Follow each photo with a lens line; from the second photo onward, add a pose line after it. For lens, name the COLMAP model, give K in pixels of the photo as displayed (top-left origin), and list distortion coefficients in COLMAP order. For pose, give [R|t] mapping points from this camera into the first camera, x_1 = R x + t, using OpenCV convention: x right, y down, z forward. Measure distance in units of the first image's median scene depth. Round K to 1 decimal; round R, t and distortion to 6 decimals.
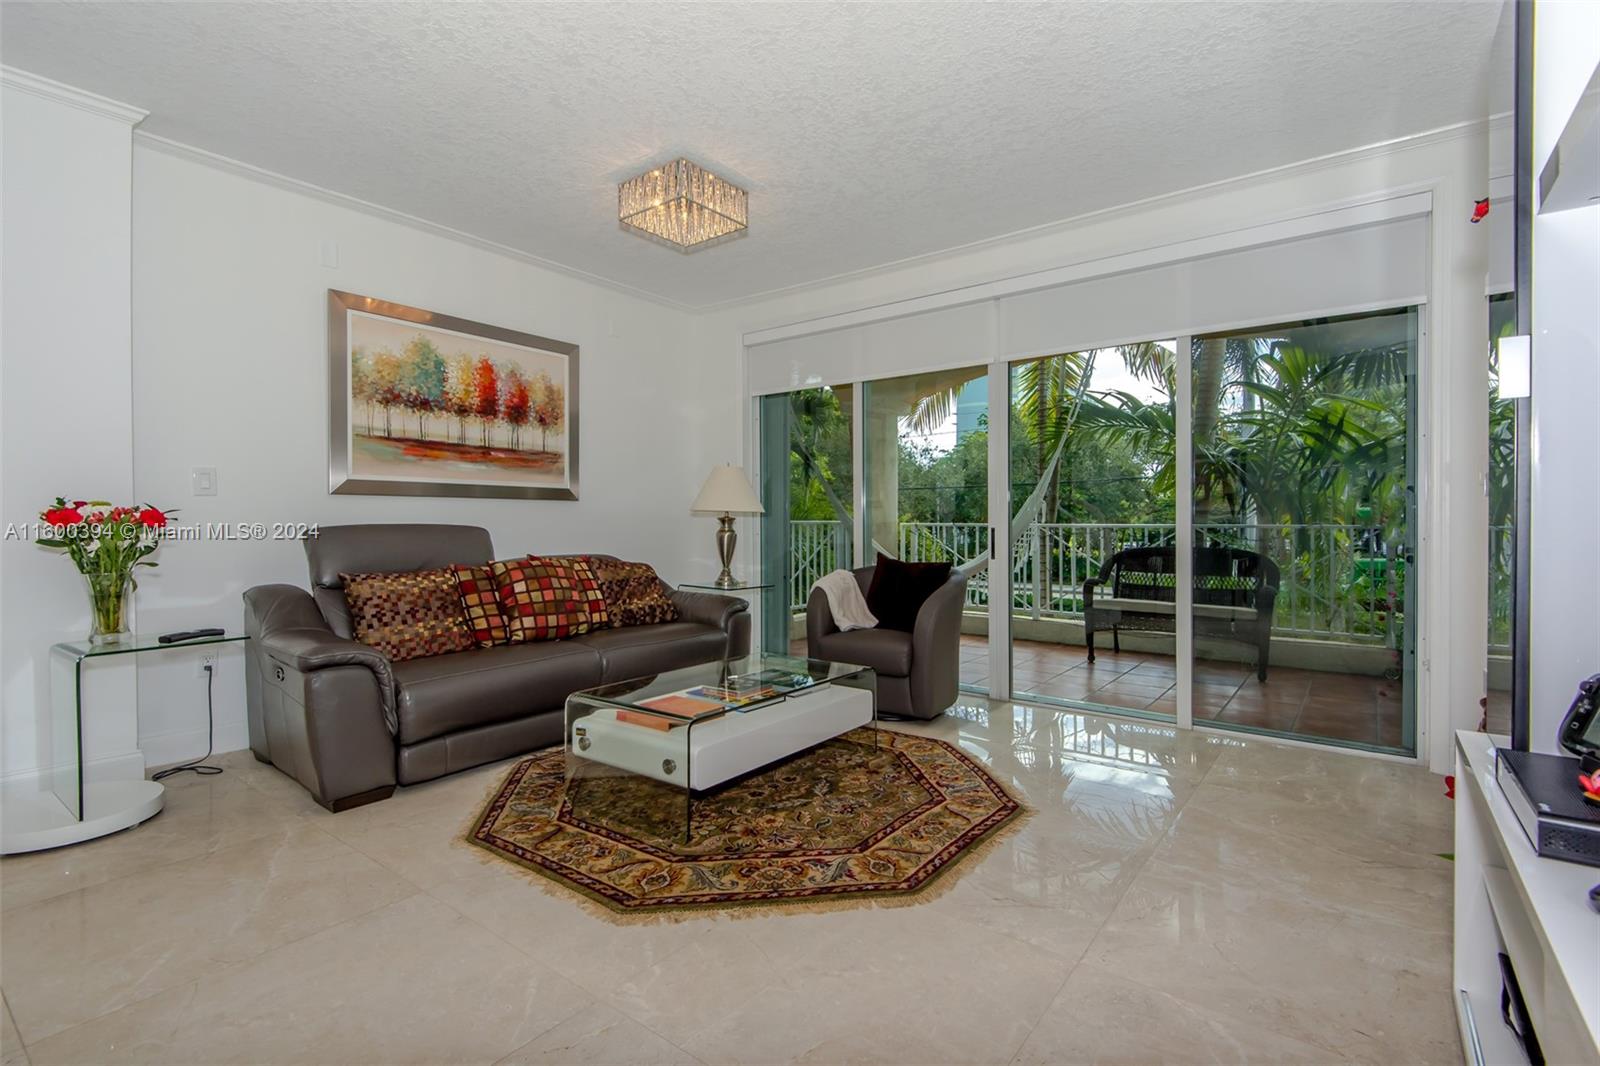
lens RADIAL K [[734.9, 0, 774.8], [0, 734.9, 528.2], [0, 0, 1]] dist [0.025397, -0.011112]
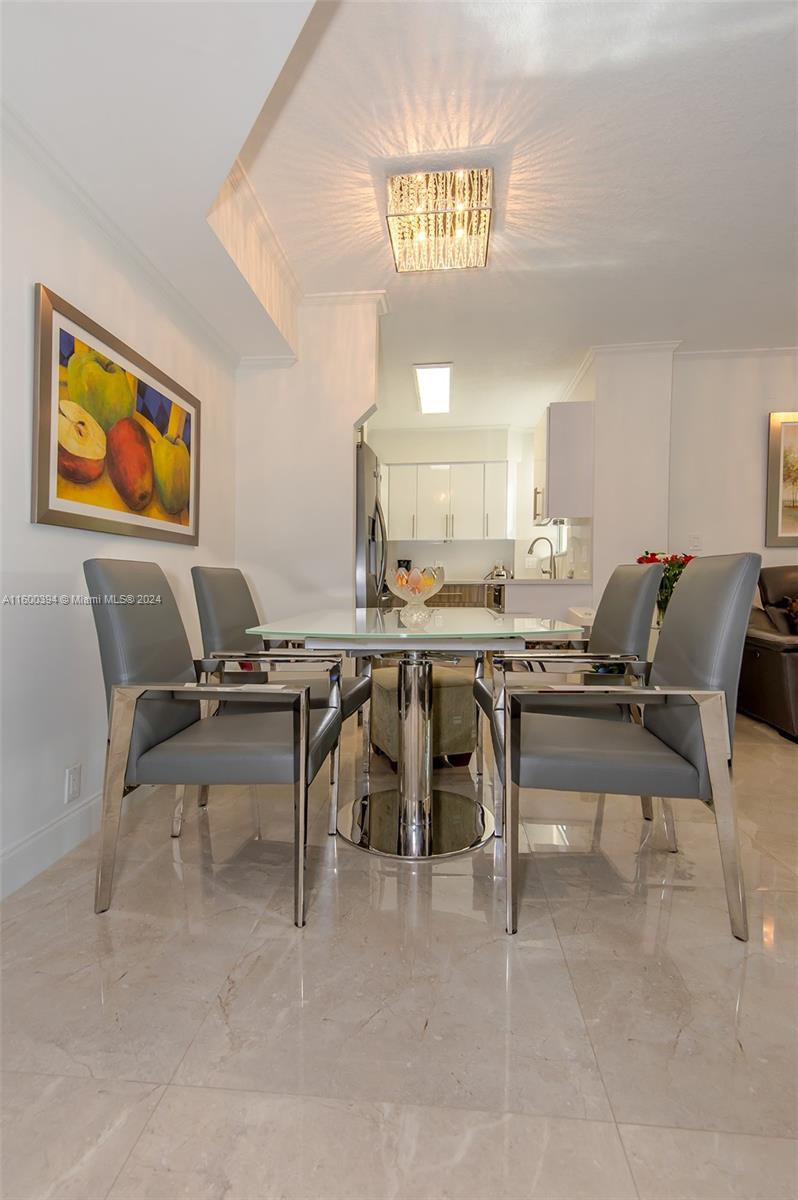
lens RADIAL K [[551.2, 0, 396.7], [0, 551.2, 587.2], [0, 0, 1]] dist [0.025397, -0.011112]
pose [[0.555659, 0.010096, -0.831349, -0.062648], [-0.005184, 0.999949, 0.008678, 0.032974], [0.831394, -0.000512, 0.555683, -0.283192]]
